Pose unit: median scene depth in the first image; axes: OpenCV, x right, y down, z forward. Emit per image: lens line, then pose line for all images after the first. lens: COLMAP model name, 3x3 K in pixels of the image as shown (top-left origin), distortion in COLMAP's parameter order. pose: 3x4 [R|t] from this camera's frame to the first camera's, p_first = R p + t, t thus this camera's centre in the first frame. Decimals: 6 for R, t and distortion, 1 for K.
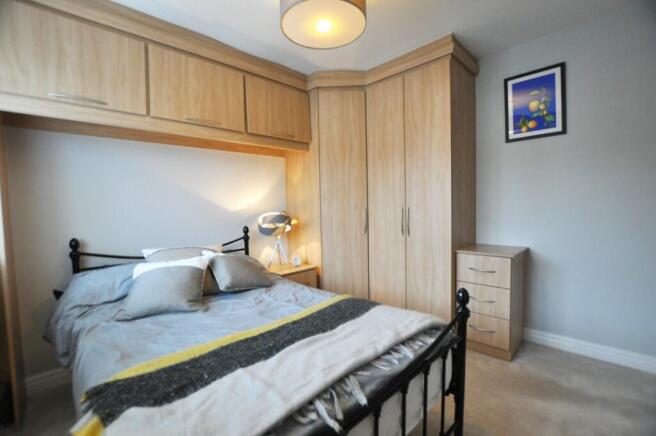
lens RADIAL K [[289.3, 0, 326.9], [0, 289.3, 219.3], [0, 0, 1]] dist [-0.027072, -0.000017]
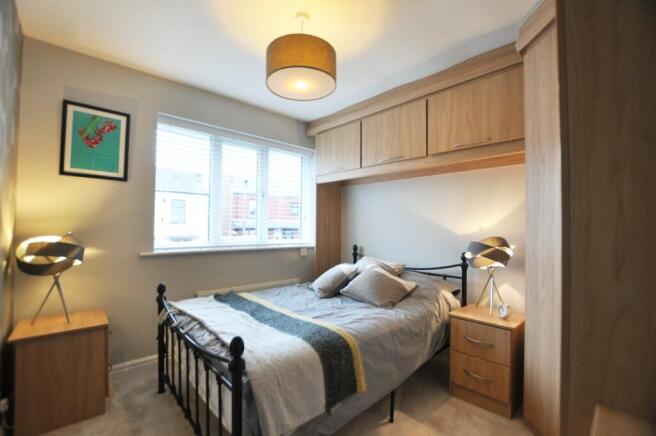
lens RADIAL K [[289.3, 0, 327.2], [0, 289.3, 220.5], [0, 0, 1]] dist [-0.027072, -0.000017]
pose [[-0.028175, 0.000630, -0.999603, 0.770343], [-0.055594, 0.998451, 0.002196, -0.066209], [0.998056, 0.055634, -0.028097, 0.746650]]
